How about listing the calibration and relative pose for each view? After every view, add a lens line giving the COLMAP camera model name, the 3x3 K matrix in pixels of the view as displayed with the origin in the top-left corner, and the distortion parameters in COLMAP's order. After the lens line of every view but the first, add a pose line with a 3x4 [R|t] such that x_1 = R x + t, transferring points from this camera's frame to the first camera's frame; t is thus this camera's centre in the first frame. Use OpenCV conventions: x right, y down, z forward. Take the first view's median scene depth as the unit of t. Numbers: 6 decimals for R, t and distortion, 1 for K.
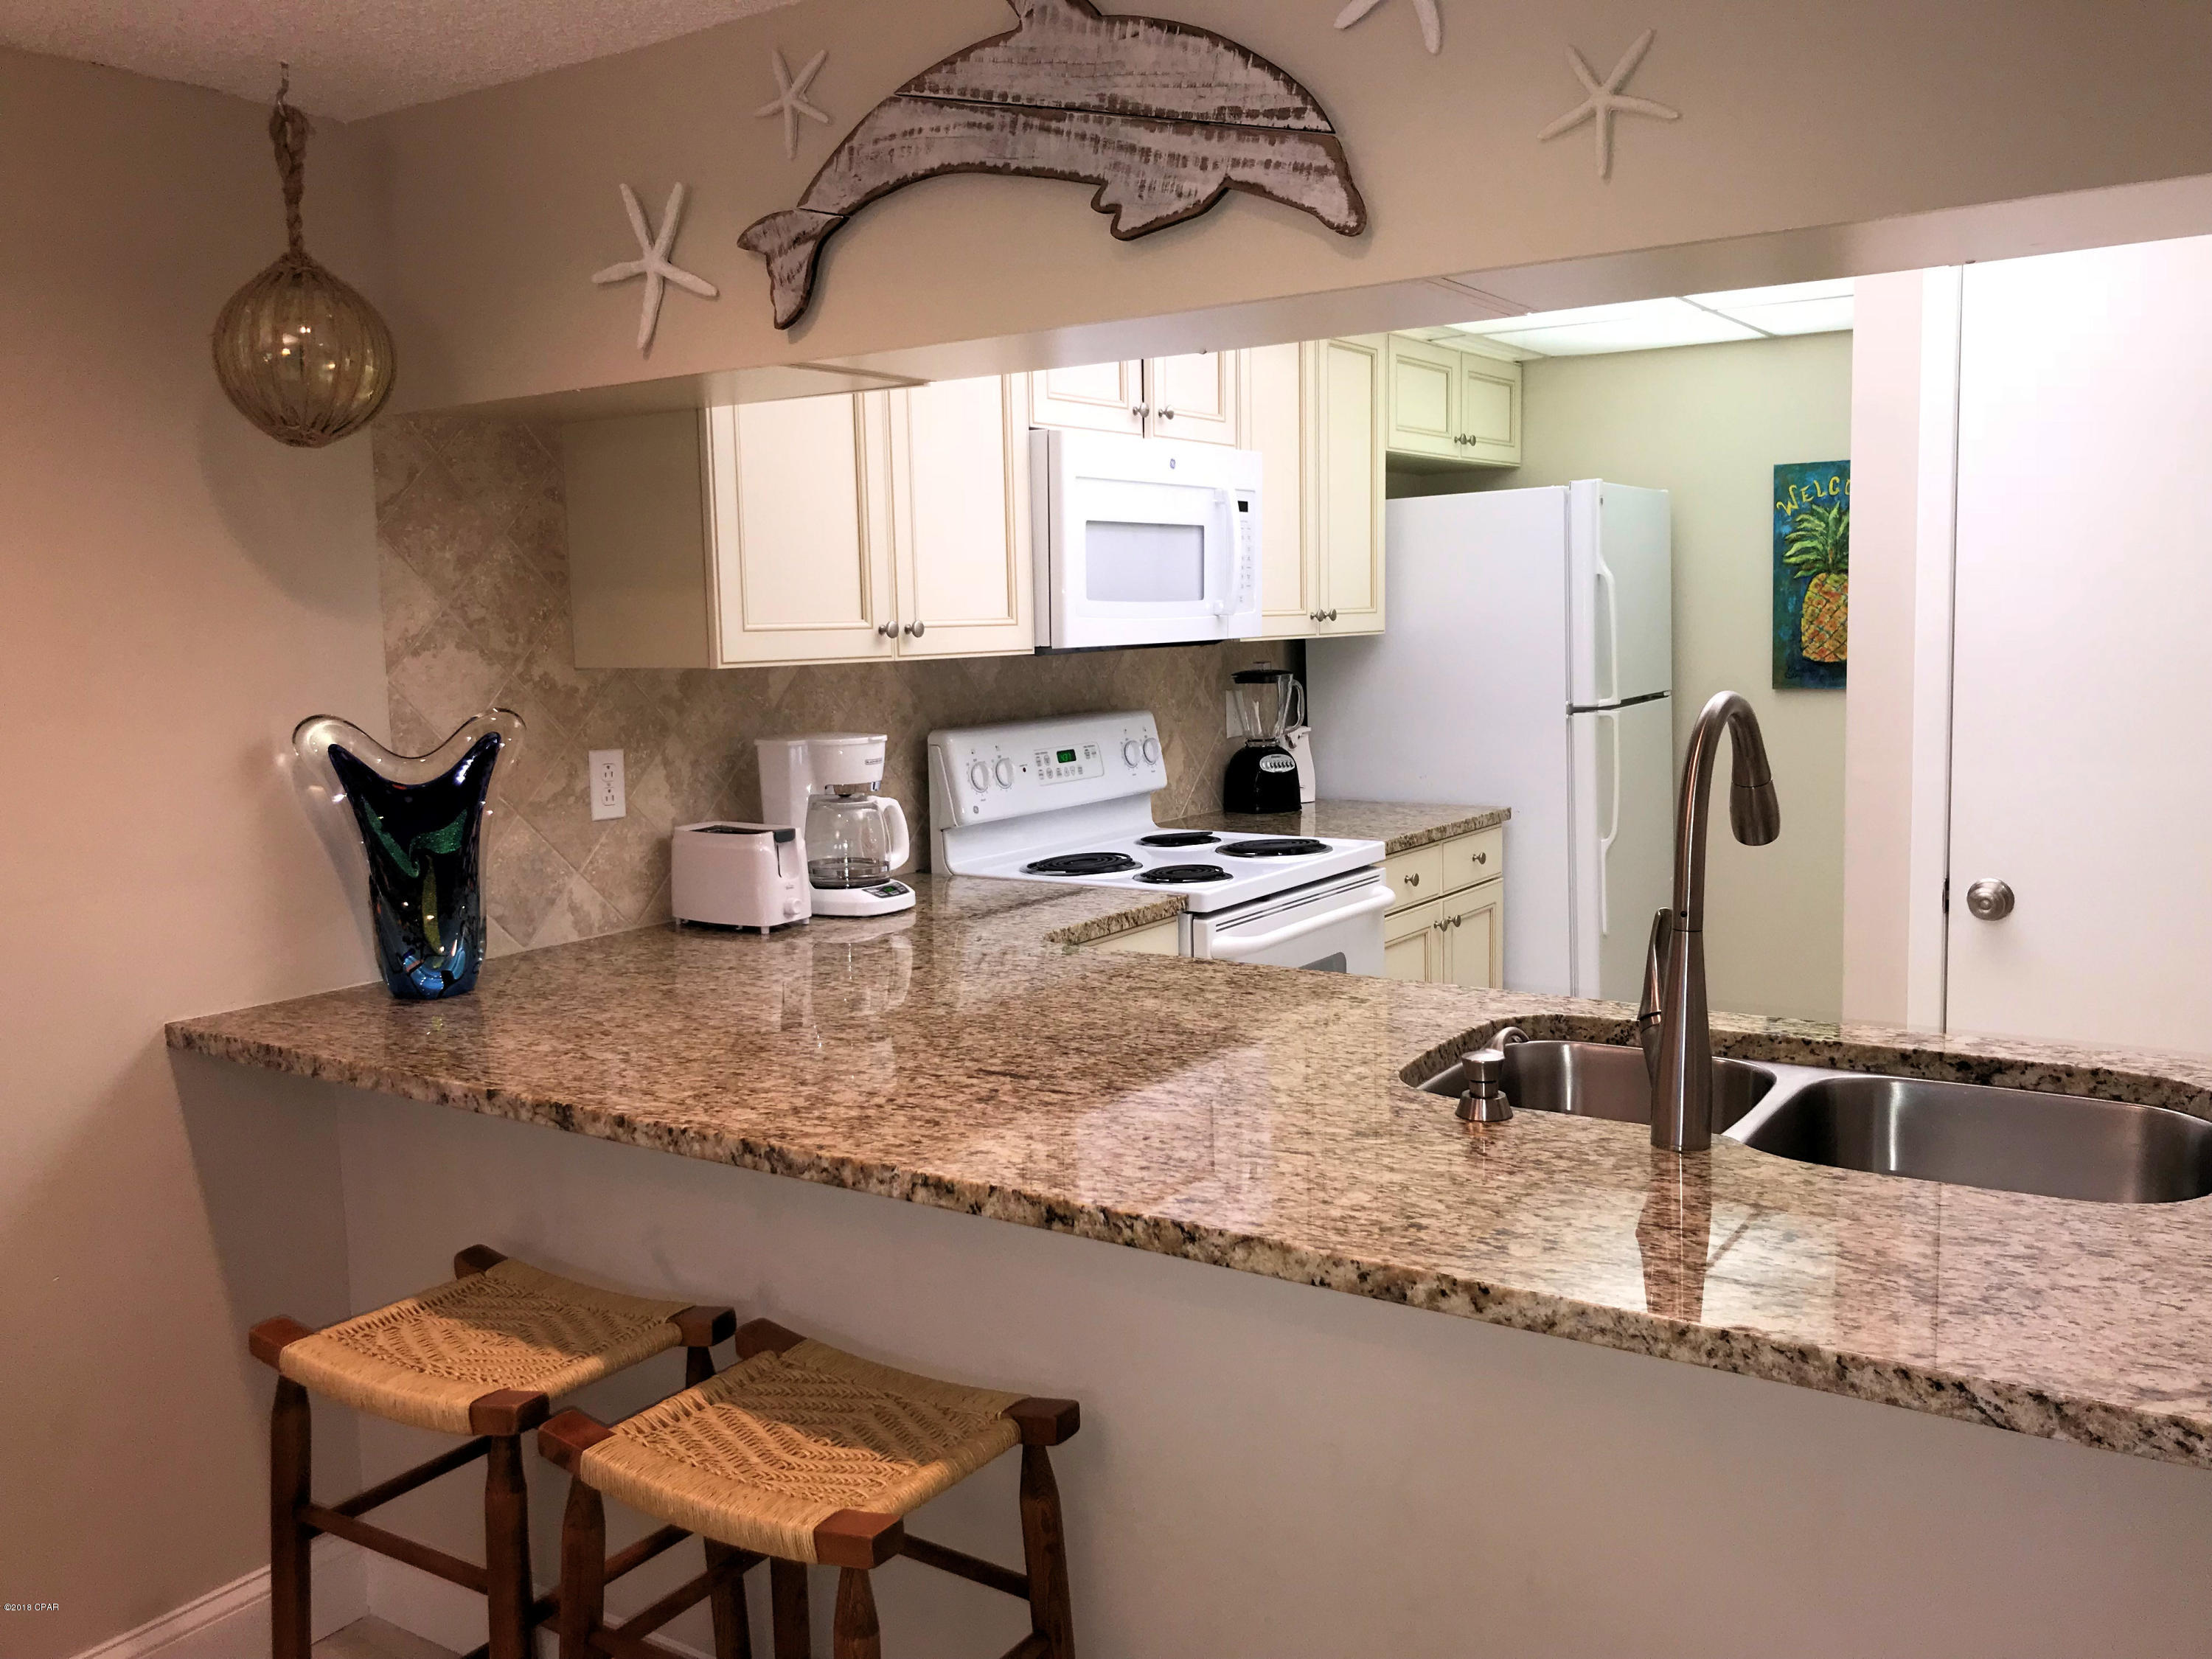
lens RADIAL K [[1829.6, 0, 1106.0], [0, 1829.6, 829.5], [0, 0, 1]] dist [0.006719, 0.001777]
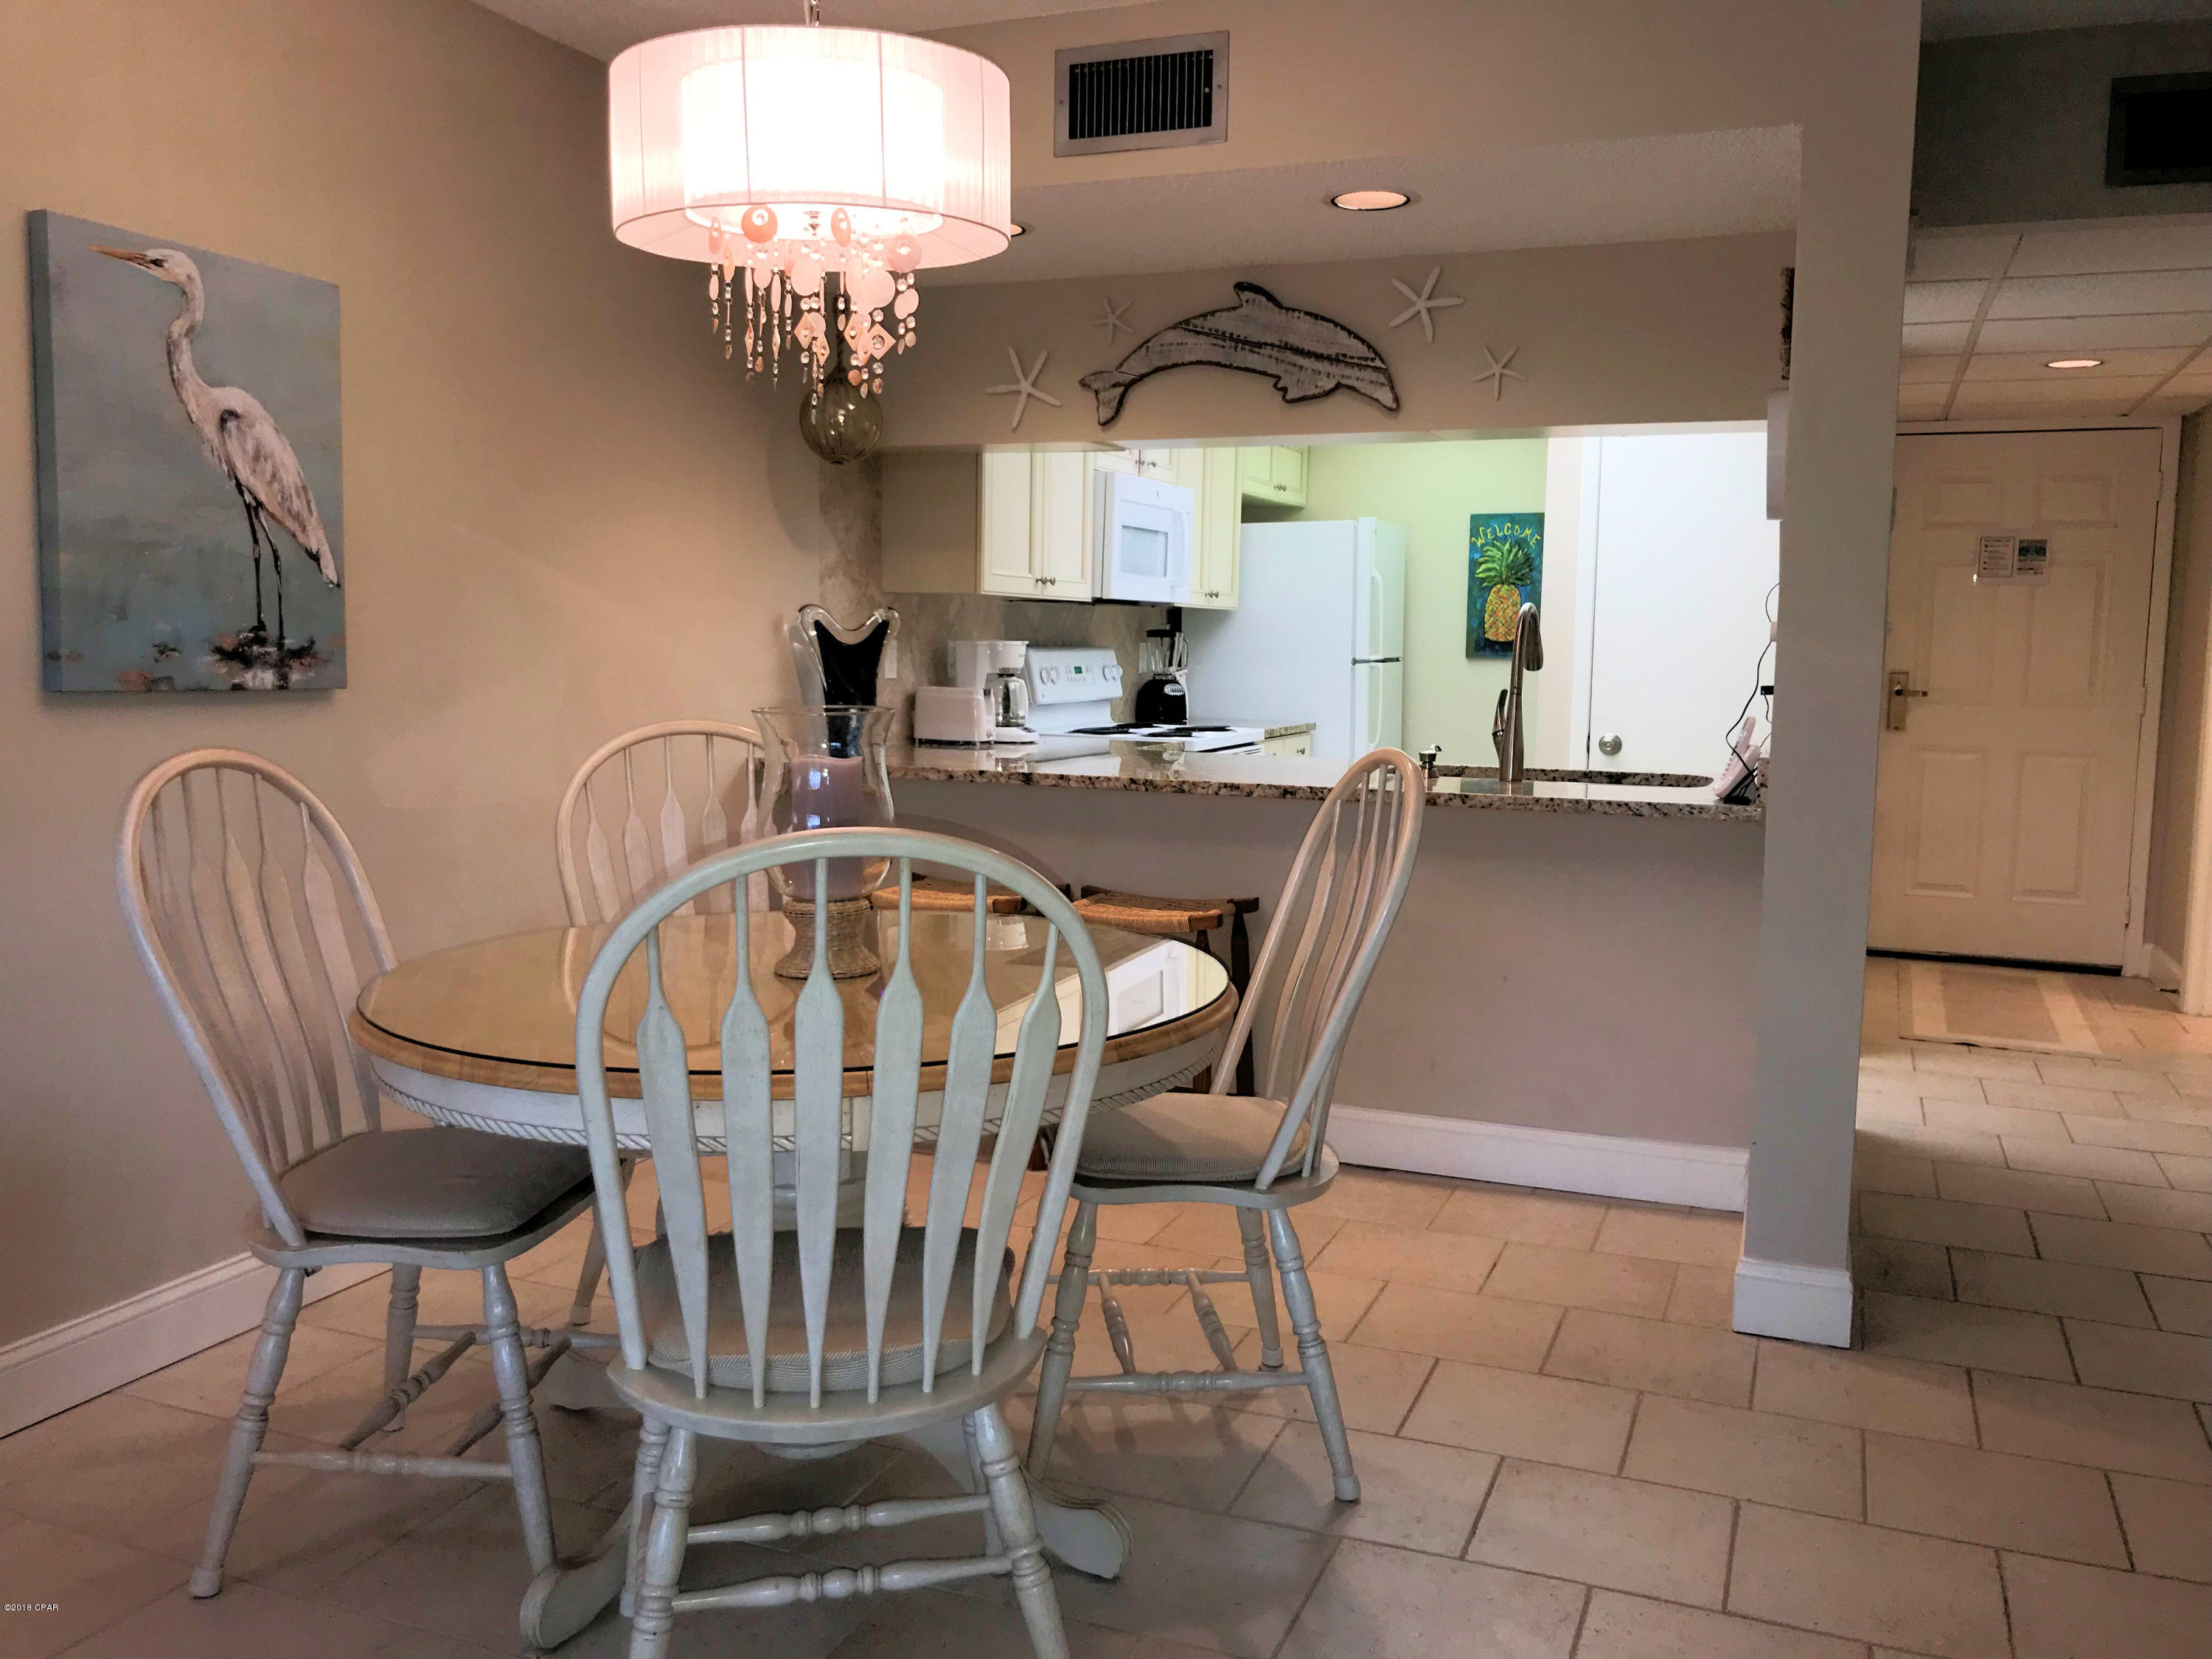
lens RADIAL K [[1773.6, 0, 1106.0], [0, 1773.6, 829.5], [0, 0, 1]] dist [0.095051, 0.000791]
pose [[0.979665, 0.018287, 0.199807, -0.536565], [-0.016633, 0.999812, -0.009953, 0.202802], [-0.199951, 0.006427, 0.979785, -0.960916]]
